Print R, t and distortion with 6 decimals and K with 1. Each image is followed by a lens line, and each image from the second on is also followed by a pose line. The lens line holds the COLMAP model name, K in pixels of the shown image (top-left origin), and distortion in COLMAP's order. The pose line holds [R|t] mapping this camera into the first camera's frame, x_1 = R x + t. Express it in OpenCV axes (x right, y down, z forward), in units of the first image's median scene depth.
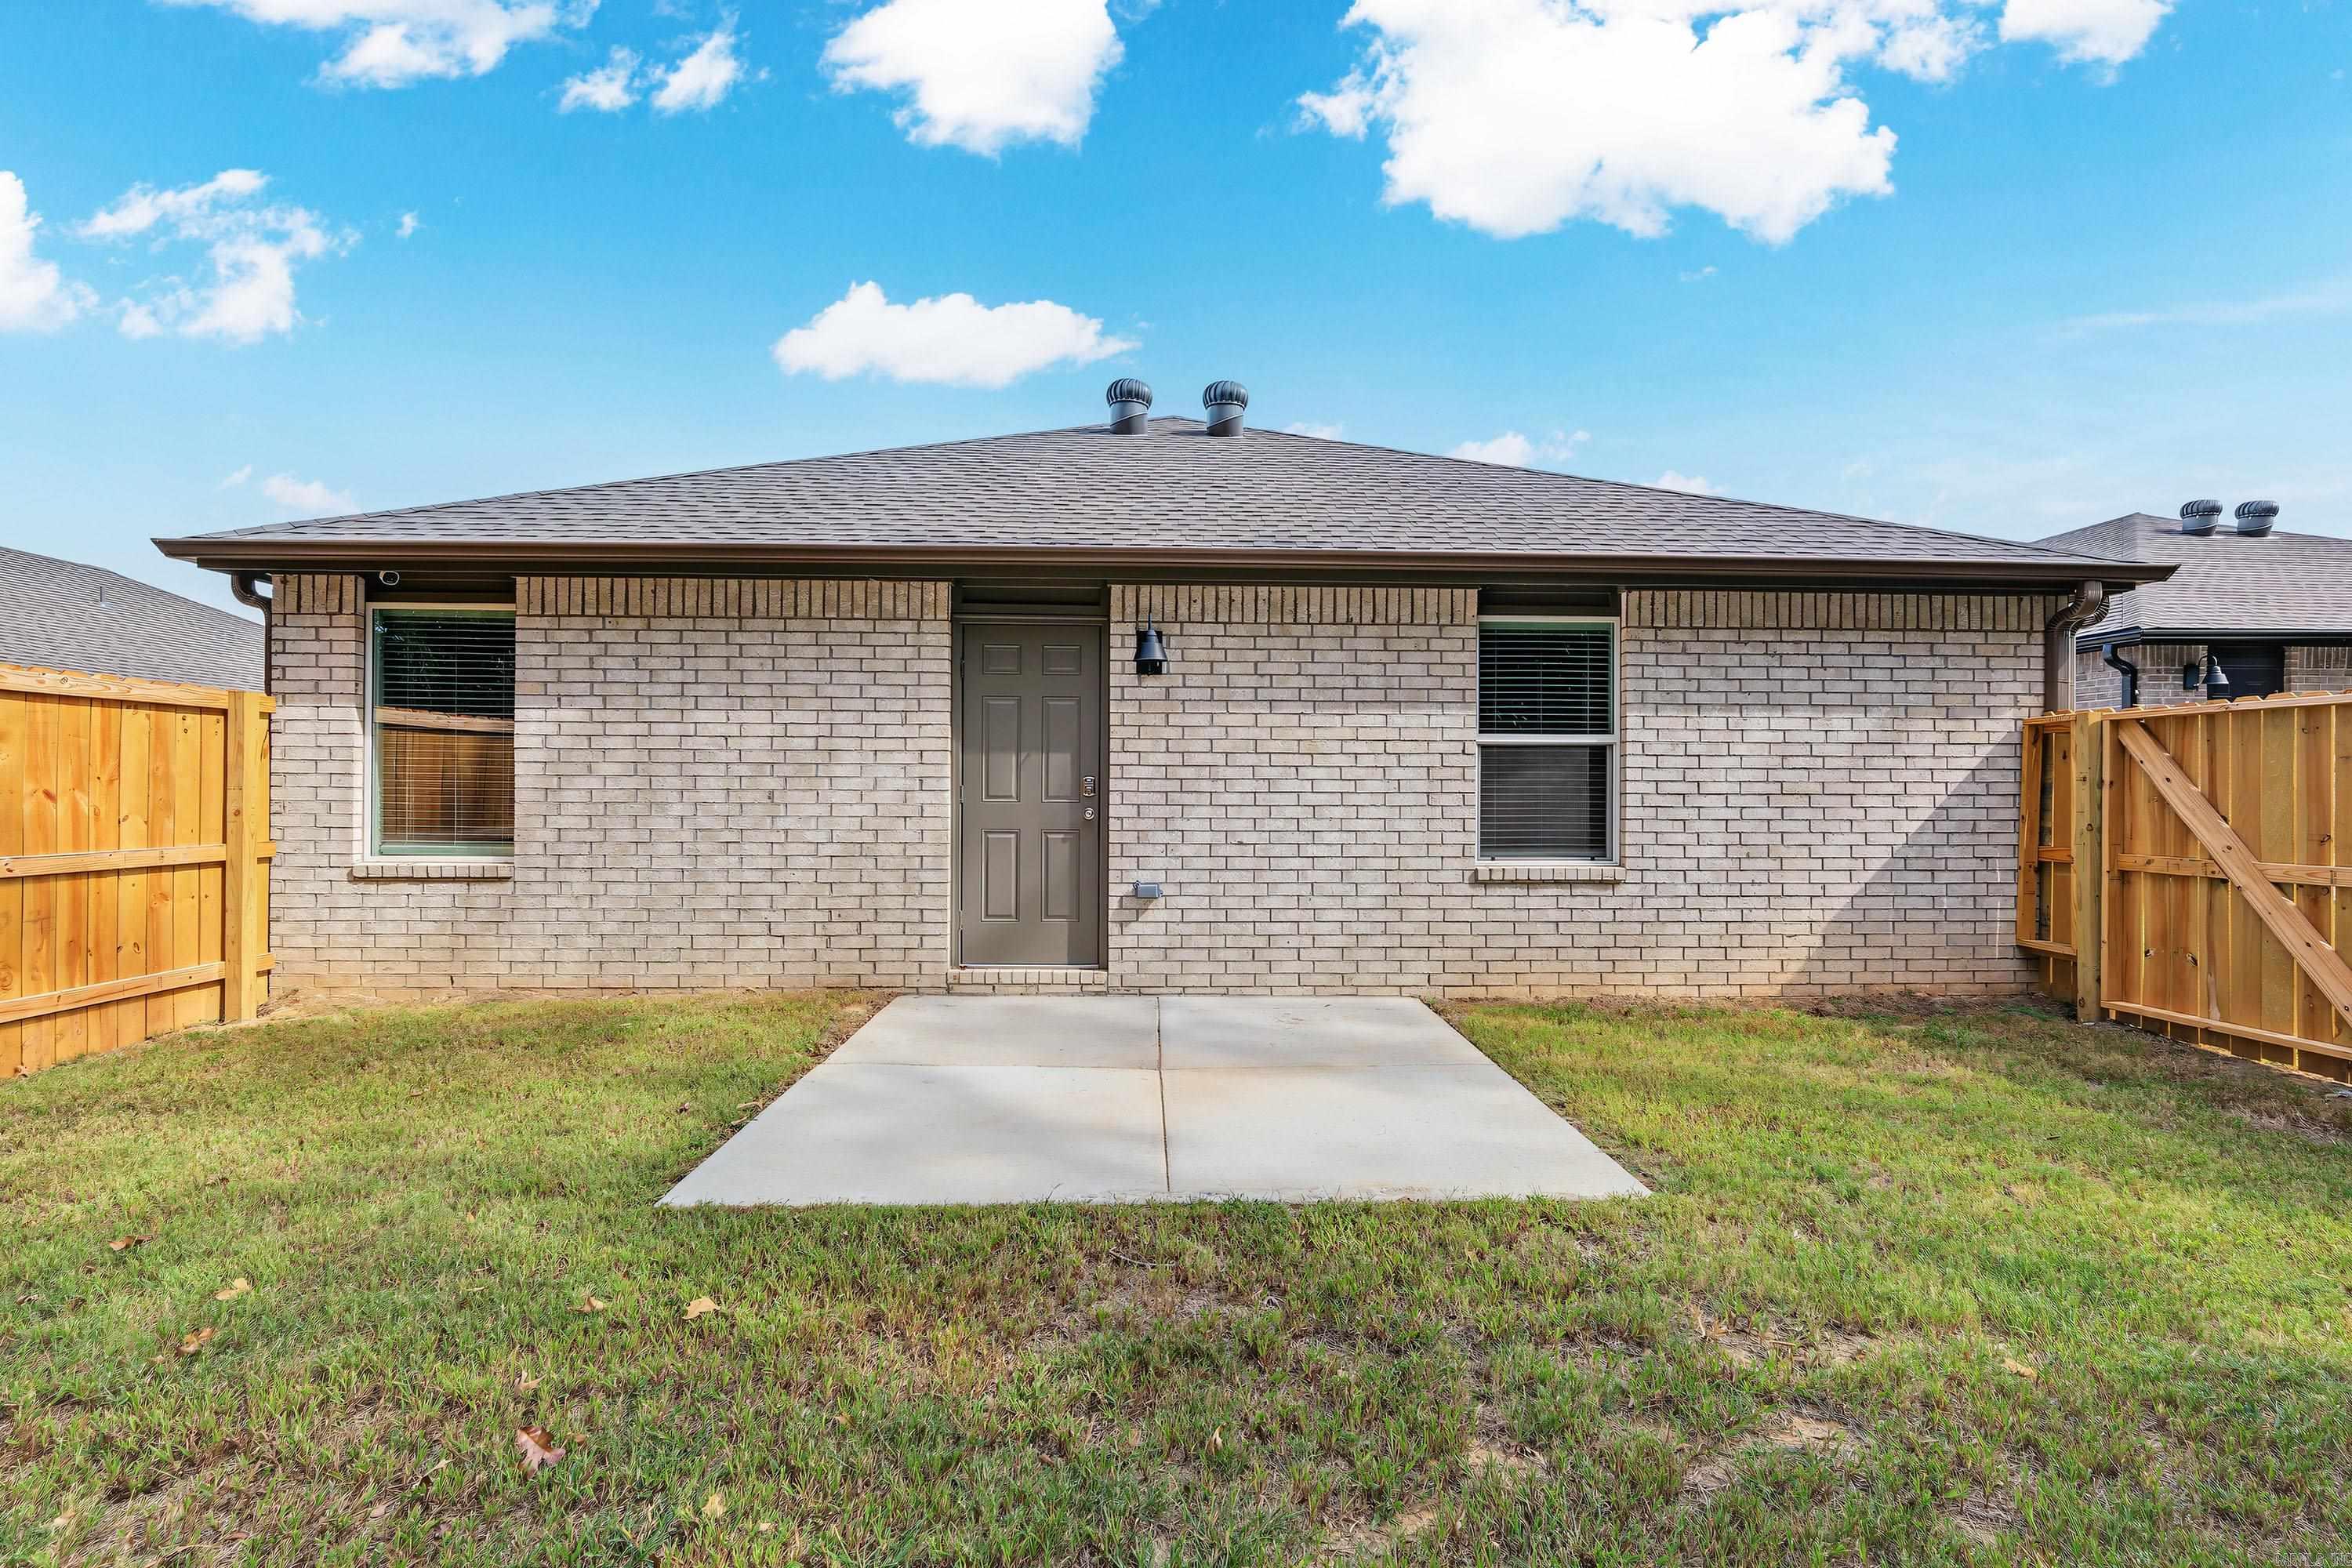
lens RADIAL K [[1029.0, 0, 1168.2], [0, 1029.0, 784.4], [0, 0, 1]] dist [-0.003652, -0.000200]
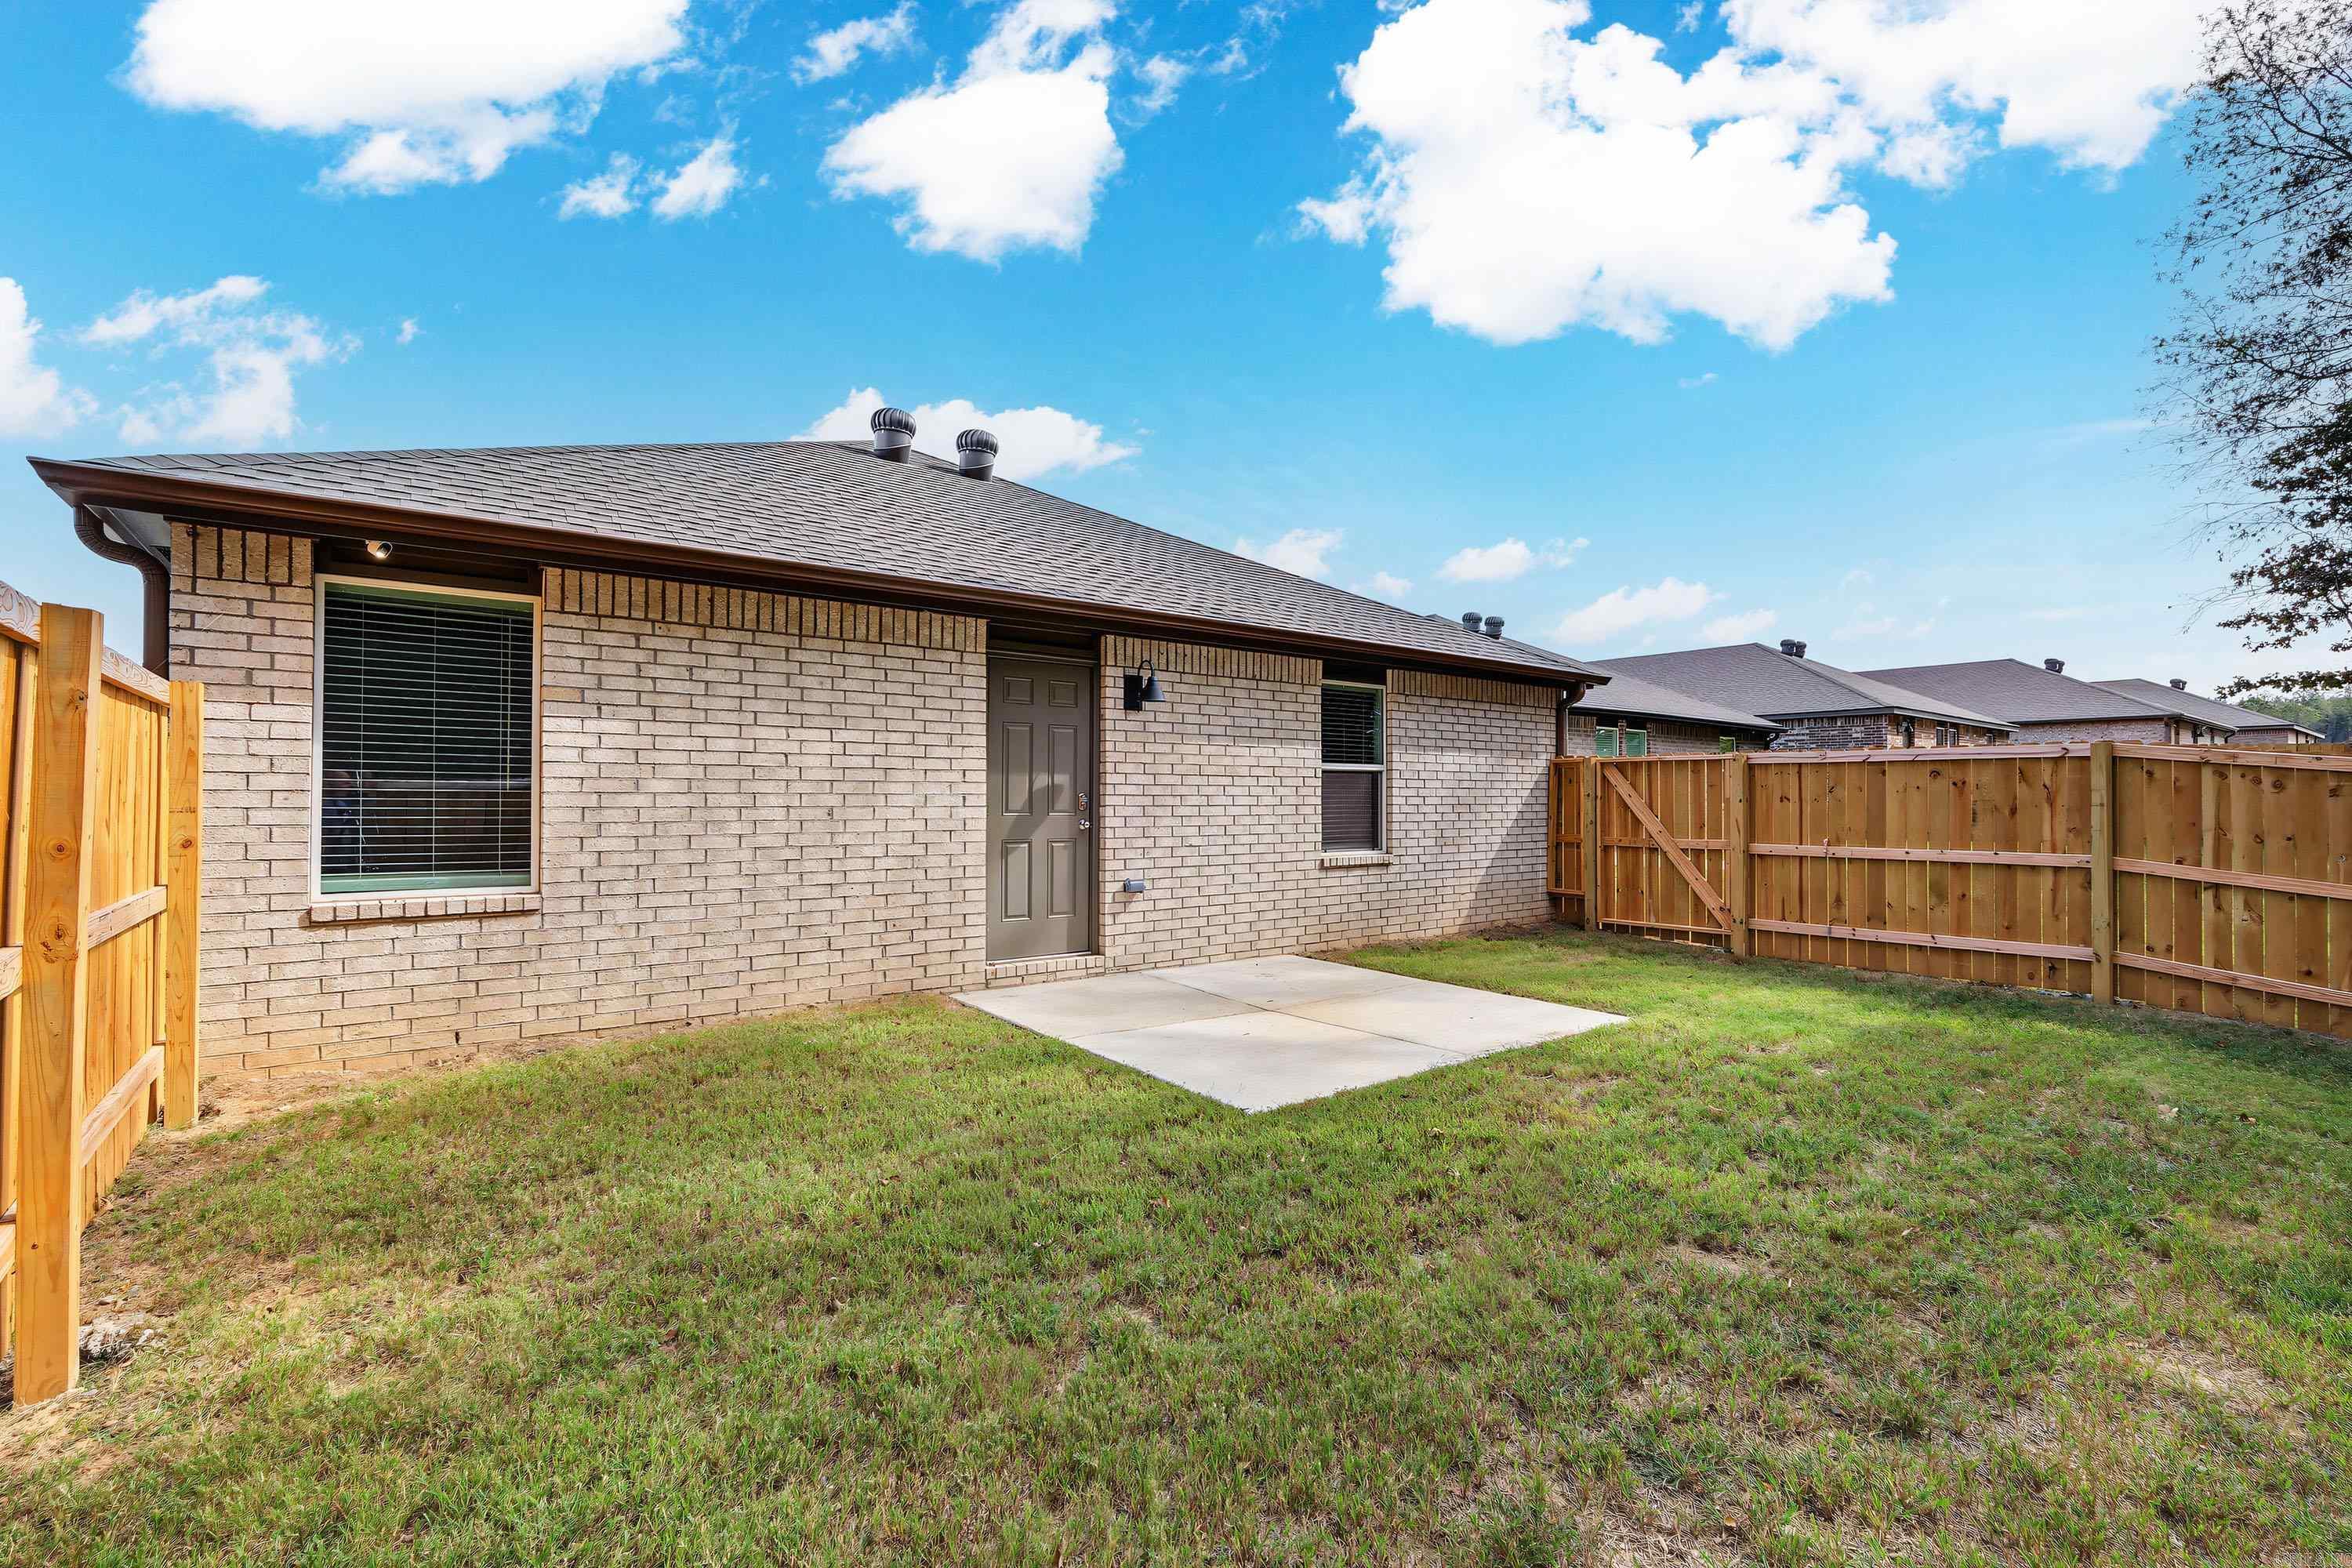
lens RADIAL K [[1029.0, 0, 1184.0], [0, 1029.0, 783.6], [0, 0, 1]] dist [-0.003652, -0.000200]
pose [[0.808572, 0.005291, 0.588374, -0.700480], [-0.001691, 0.999976, -0.006668, -0.011618], [-0.588395, 0.004397, 0.808562, -0.029735]]
